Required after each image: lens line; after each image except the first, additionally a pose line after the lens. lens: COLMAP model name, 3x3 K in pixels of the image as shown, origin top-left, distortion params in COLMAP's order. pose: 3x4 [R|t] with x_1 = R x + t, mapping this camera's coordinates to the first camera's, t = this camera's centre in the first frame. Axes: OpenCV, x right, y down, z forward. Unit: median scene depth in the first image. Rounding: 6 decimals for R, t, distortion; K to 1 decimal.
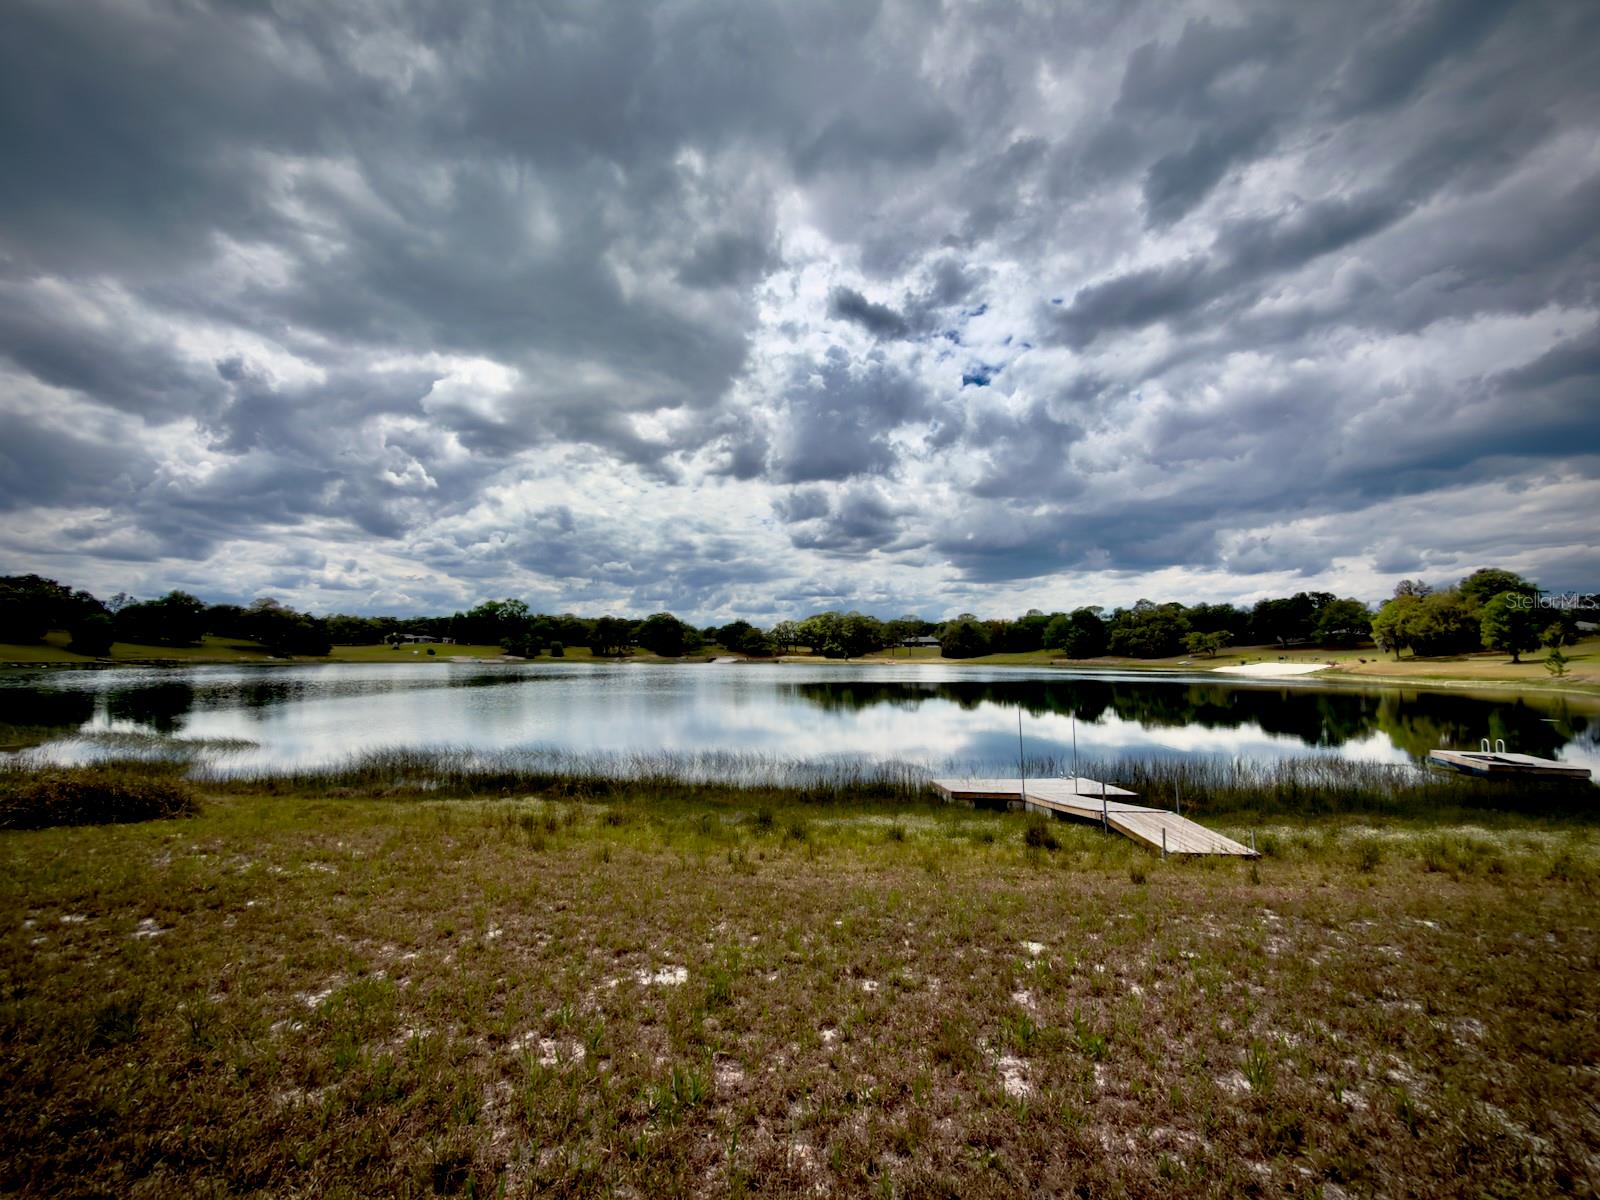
lens RADIAL K [[632.3, 0, 799.2], [0, 632.3, 616.1], [0, 0, 1]] dist [0.003279, 0.000994]
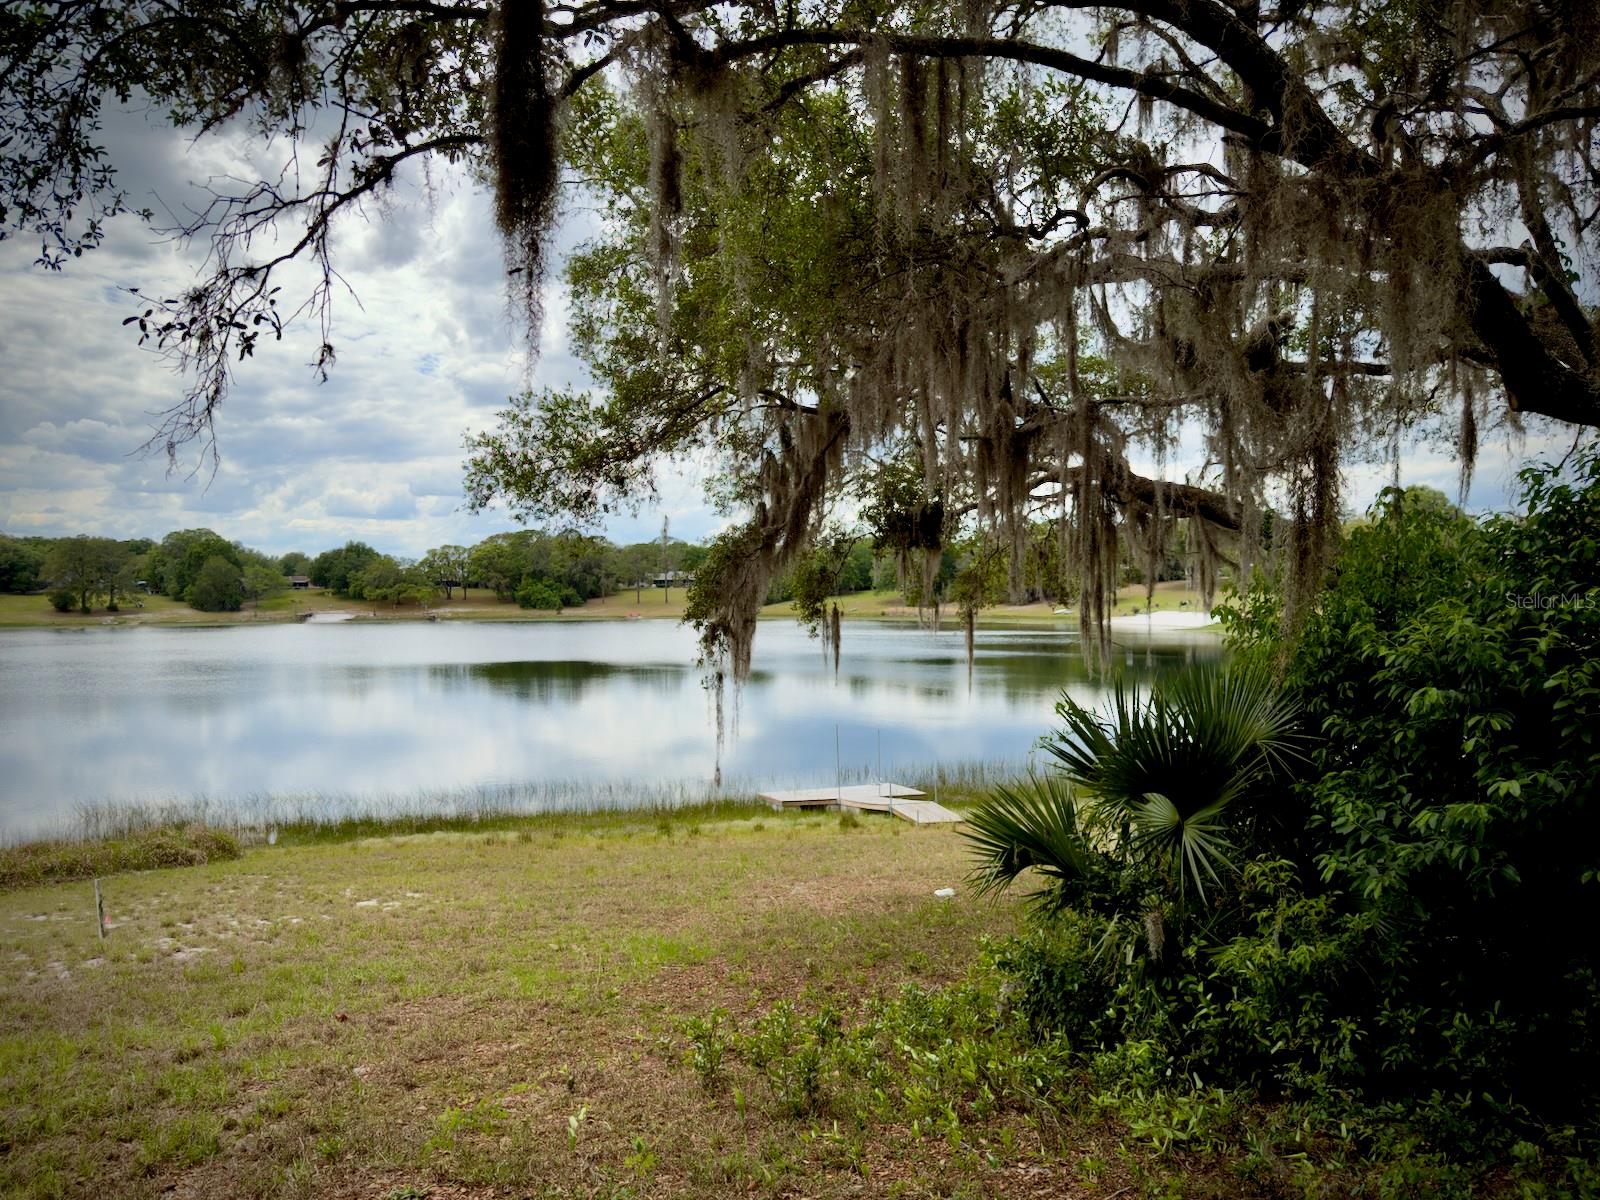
lens RADIAL K [[1315.1, 0, 806.4], [0, 1315.1, 594.6], [0, 0, 1]] dist [0.074888, -0.054138]
pose [[0.951920, -0.017958, 0.305820, -0.067117], [-0.009001, 0.996210, 0.086516, -0.046605], [-0.306215, -0.085109, 0.948150, -0.191107]]
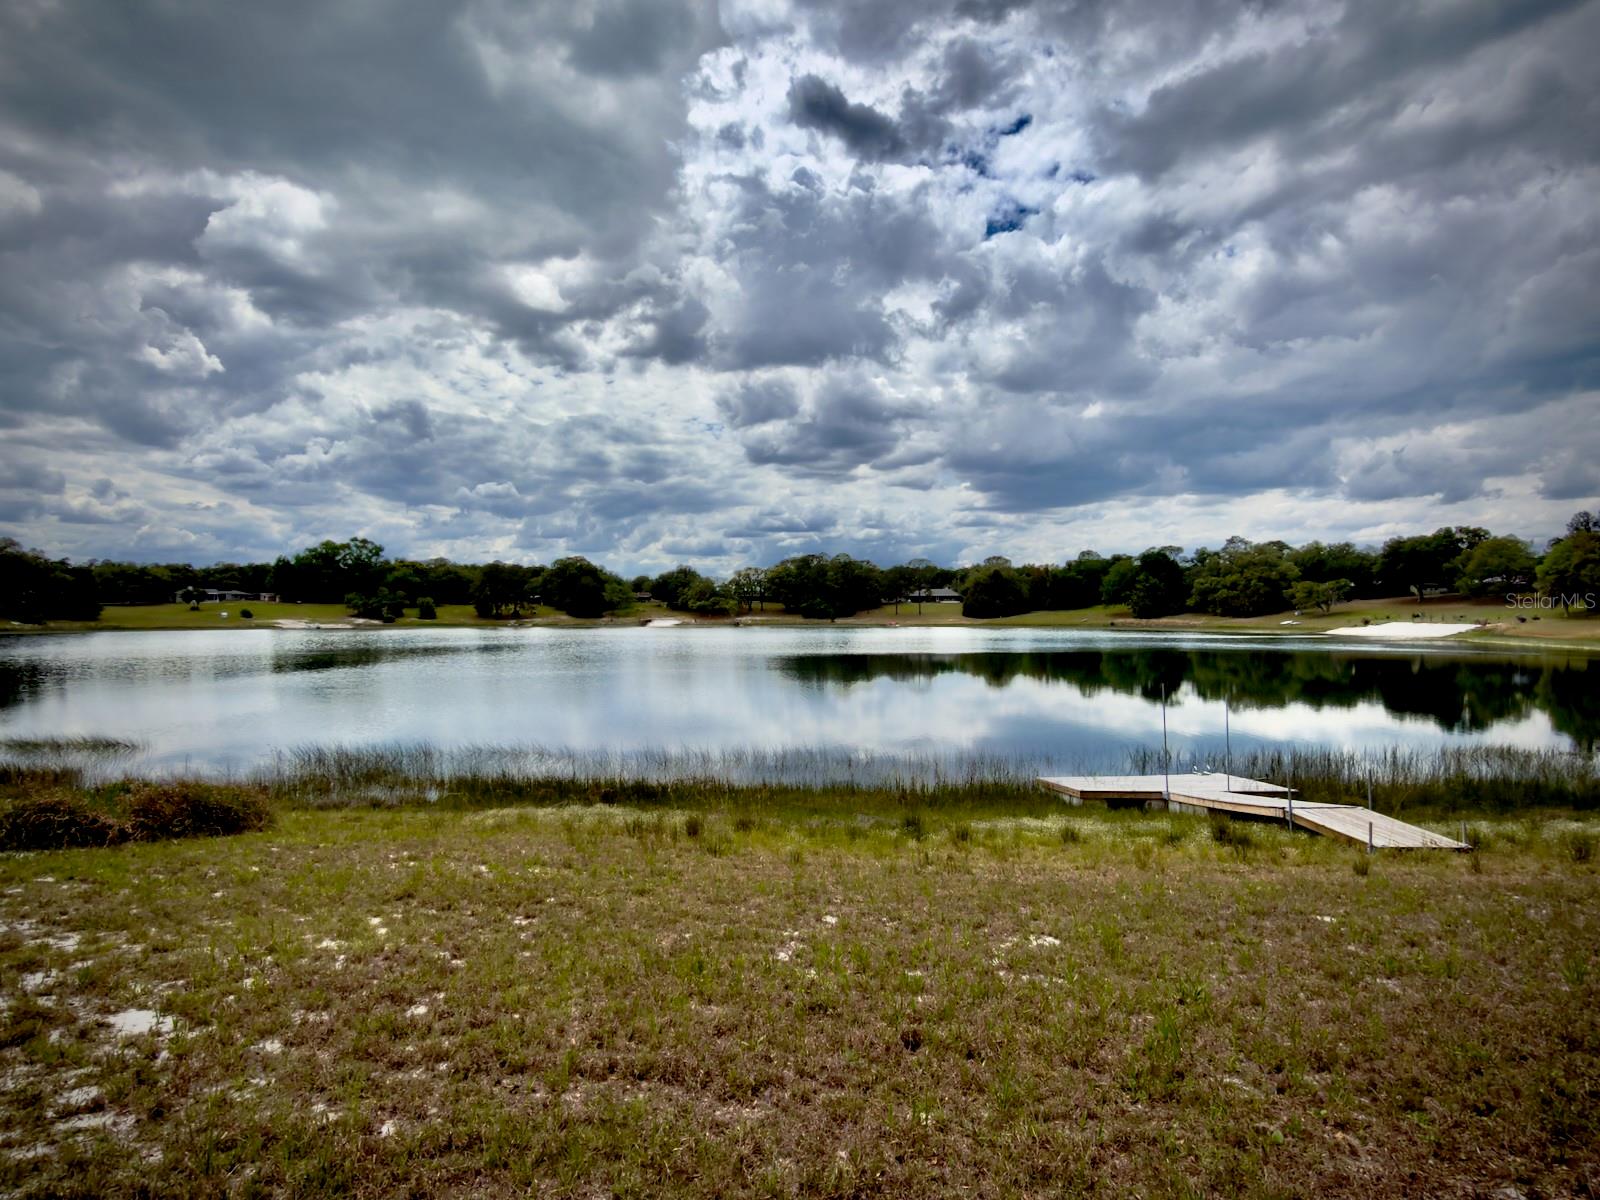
lens RADIAL K [[898.3, 0, 771.1], [0, 898.3, 623.5], [0, 0, 1]] dist [0.000544, 0.002240]
pose [[0.999203, -0.006745, 0.039342, -0.031262], [0.003777, 0.997175, 0.075022, -0.005073], [-0.039737, -0.074813, 0.996406, -0.022719]]
